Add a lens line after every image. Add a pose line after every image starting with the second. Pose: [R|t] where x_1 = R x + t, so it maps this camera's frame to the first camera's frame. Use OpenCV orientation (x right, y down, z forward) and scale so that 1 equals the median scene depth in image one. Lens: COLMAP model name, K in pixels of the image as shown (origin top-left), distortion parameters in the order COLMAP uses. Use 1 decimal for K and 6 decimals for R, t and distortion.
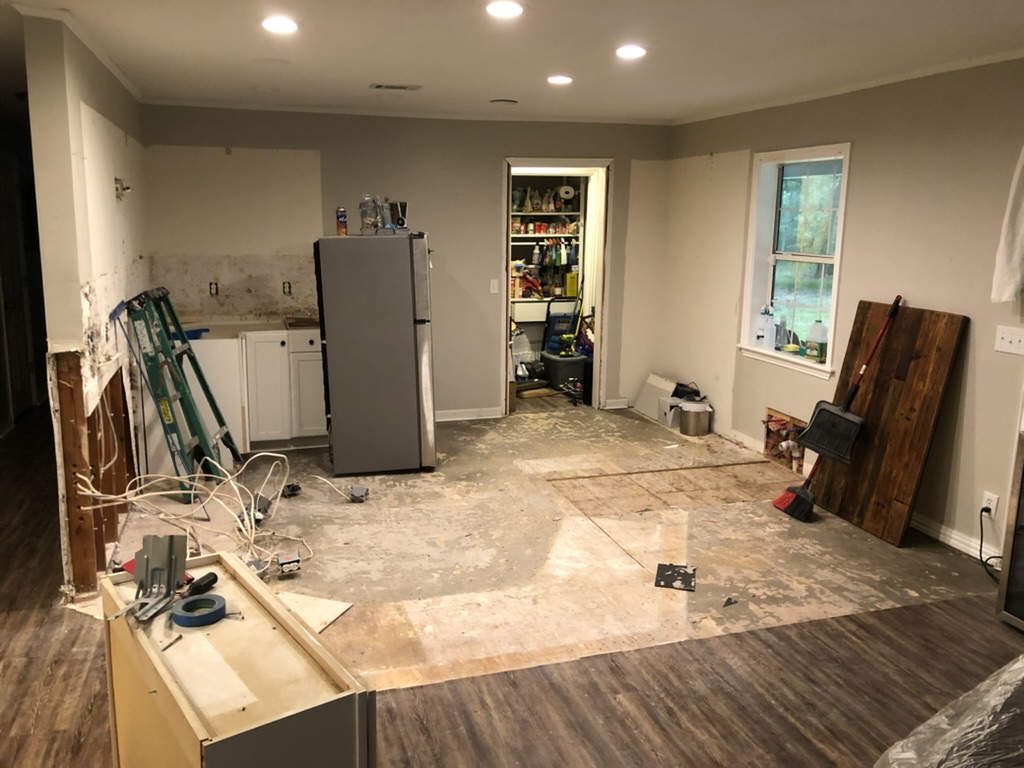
lens RADIAL K [[841.3, 0, 512.0], [0, 841.3, 384.0], [0, 0, 1]] dist [0.044962, -0.003935]
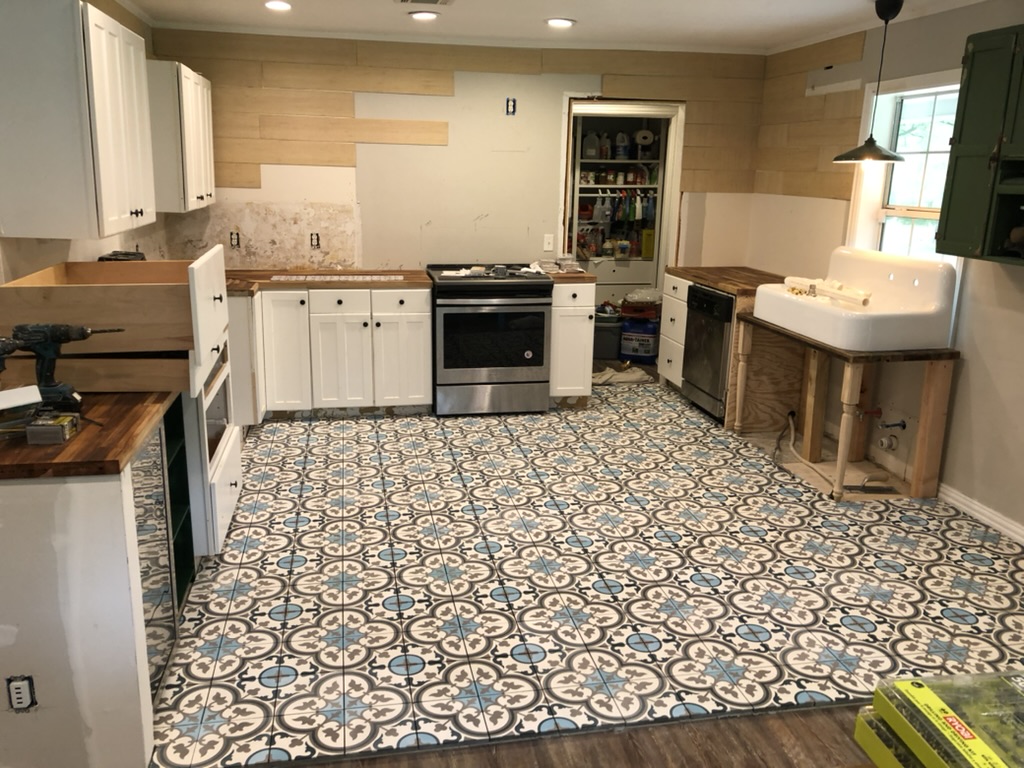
lens RADIAL K [[841.3, 0, 512.0], [0, 841.3, 384.0], [0, 0, 1]] dist [0.044962, -0.003935]
pose [[0.993491, 0.035618, -0.108196, 0.085829], [-0.030285, 0.998263, 0.050539, -0.025116], [0.109808, -0.046933, 0.992844, 0.247456]]
